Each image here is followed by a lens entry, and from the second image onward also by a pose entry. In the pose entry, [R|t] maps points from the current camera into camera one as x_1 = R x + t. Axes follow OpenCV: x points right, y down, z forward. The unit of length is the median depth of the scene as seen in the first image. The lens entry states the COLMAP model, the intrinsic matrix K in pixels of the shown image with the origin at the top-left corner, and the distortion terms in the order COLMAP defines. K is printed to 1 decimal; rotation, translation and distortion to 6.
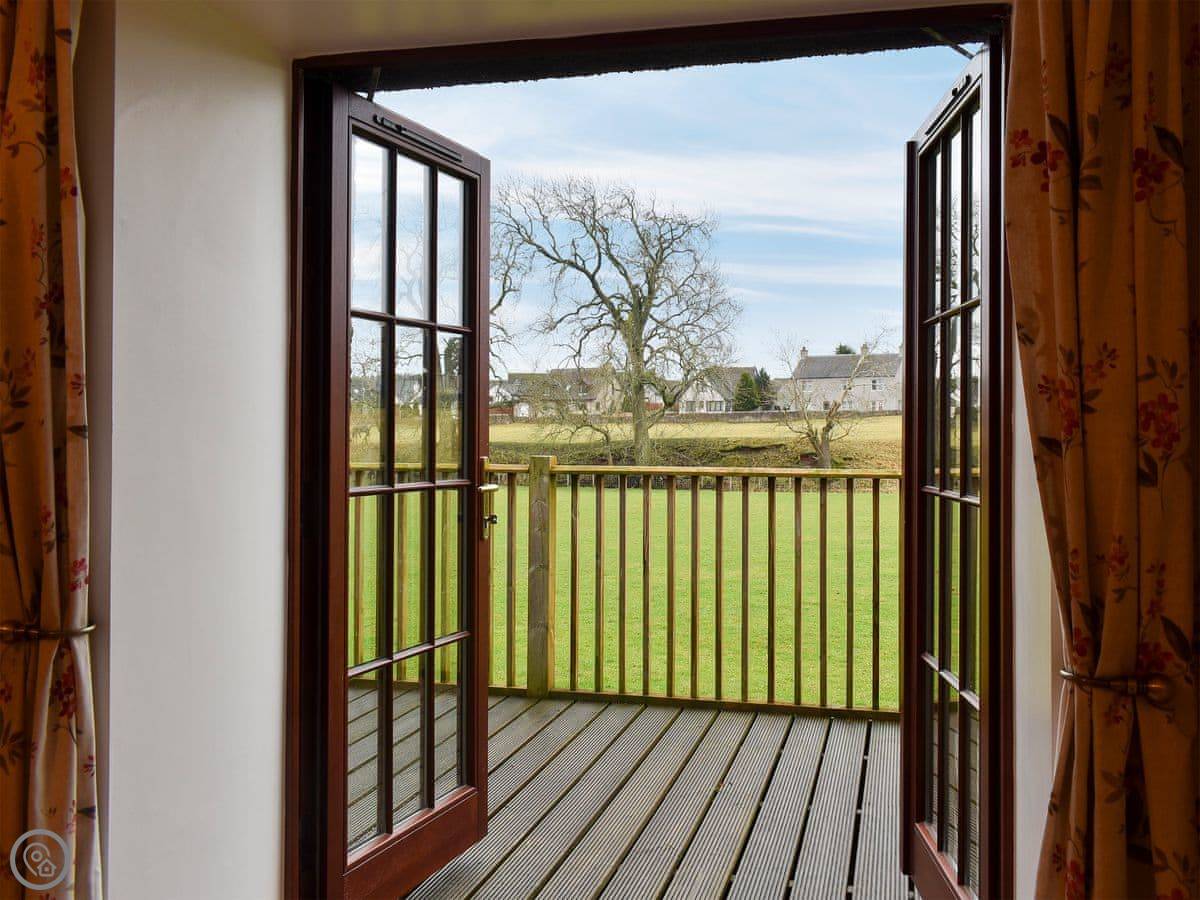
lens RADIAL K [[1141.5, 0, 600.2], [0, 1141.5, 445.6], [0, 0, 1]] dist [0.017058, 0.000000]
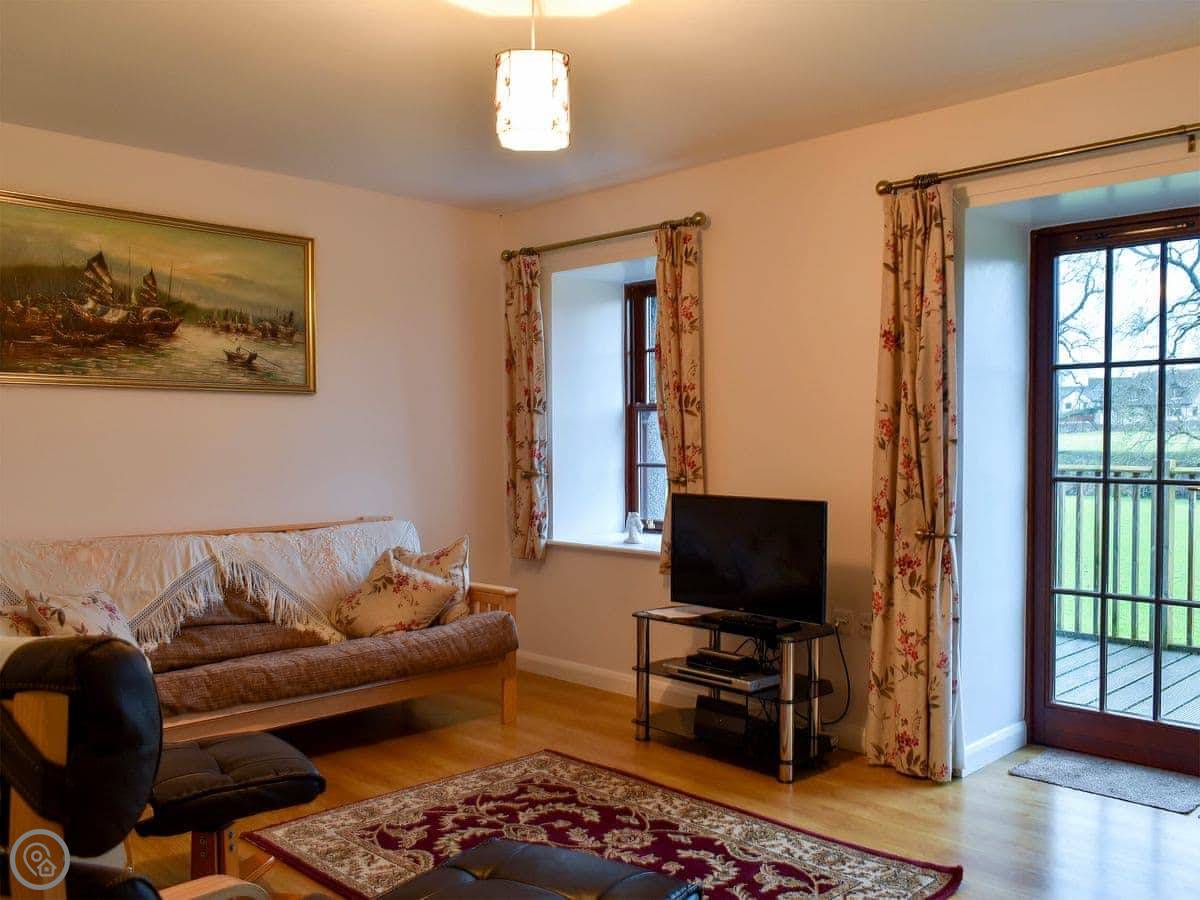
lens RADIAL K [[1141.5, 0, 600.9], [0, 1141.5, 462.0], [0, 0, 1]] dist [0.017058, 0.000000]
pose [[0.887510, 0.006342, -0.460745, -0.055184], [-0.003215, 0.999966, 0.007570, 0.011100], [0.460778, -0.005237, 0.887500, -1.197820]]
